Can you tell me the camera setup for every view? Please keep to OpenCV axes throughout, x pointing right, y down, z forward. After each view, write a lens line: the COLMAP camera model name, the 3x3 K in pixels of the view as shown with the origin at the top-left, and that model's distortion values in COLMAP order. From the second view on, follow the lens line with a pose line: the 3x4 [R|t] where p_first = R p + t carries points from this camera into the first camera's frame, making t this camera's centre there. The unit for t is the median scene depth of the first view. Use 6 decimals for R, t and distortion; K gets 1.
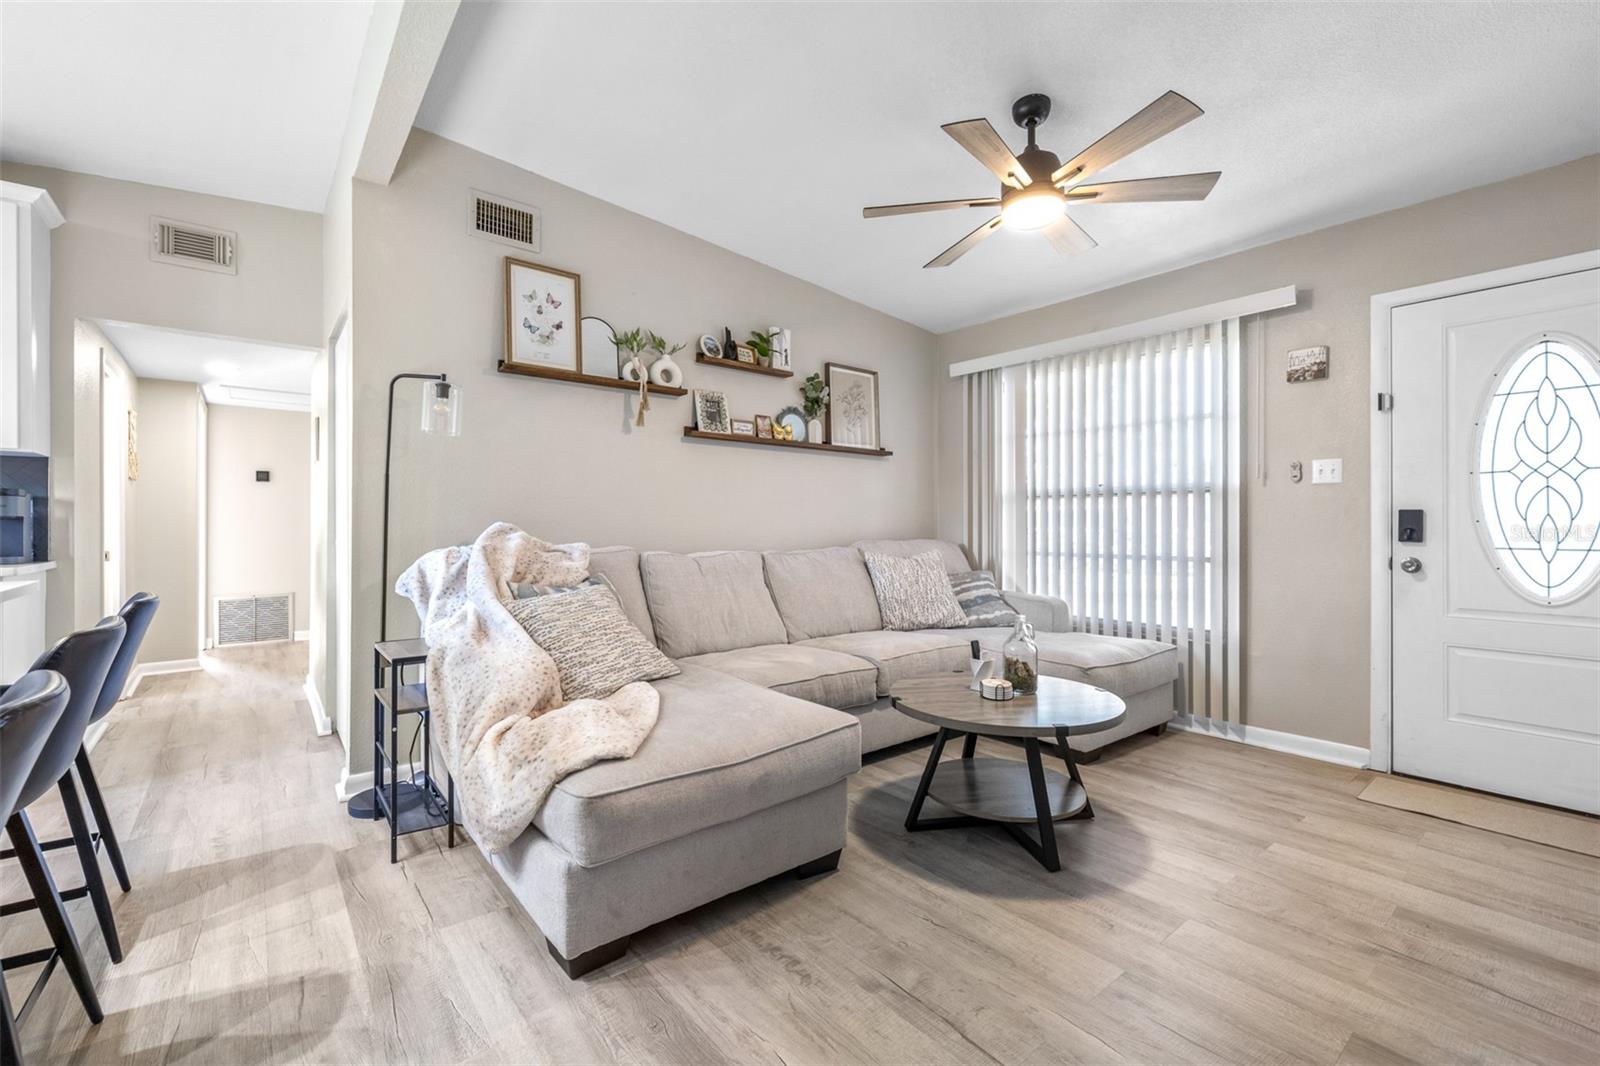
lens RADIAL K [[679.3, 0, 792.0], [0, 679.3, 527.1], [0, 0, 1]] dist [-0.000204, -0.000049]
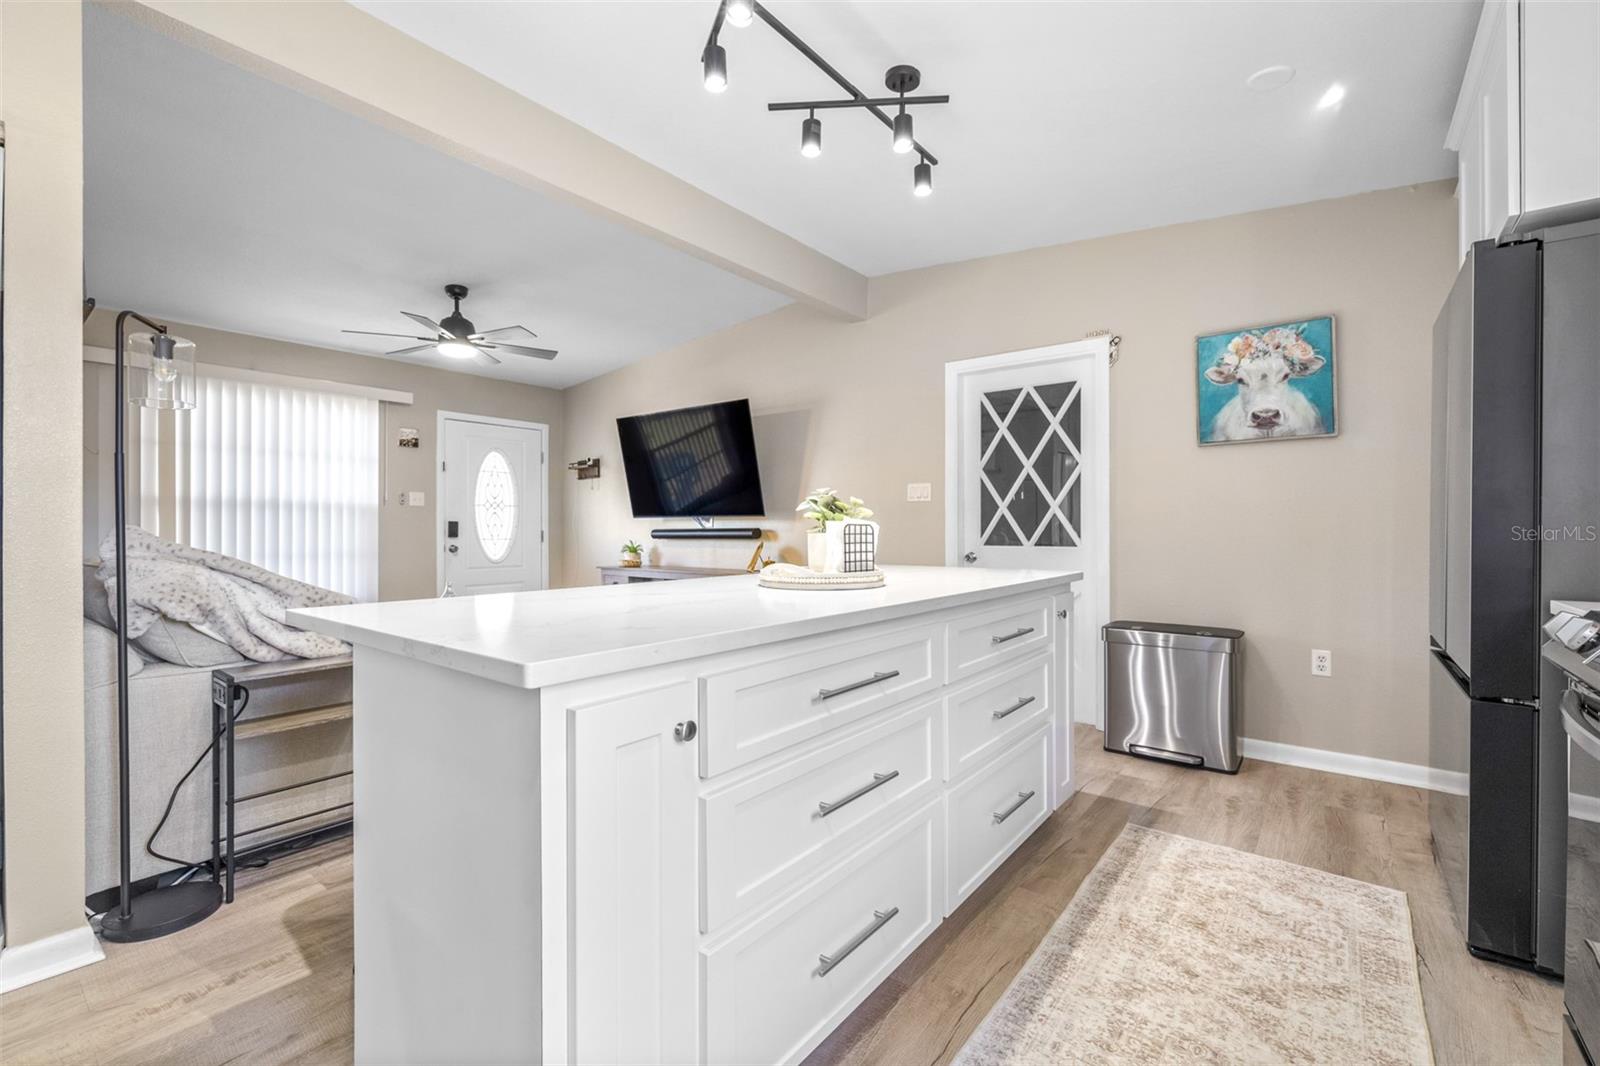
lens RADIAL K [[678.9, 0, 796.4], [0, 678.9, 534.2], [0, 0, 1]] dist [-0.000239, -0.000298]
pose [[-0.224059, -0.006308, 0.974555, -1.292545], [0.002015, 0.999974, 0.006936, 0.000736], [-0.974574, 0.003518, -0.224040, 0.453245]]
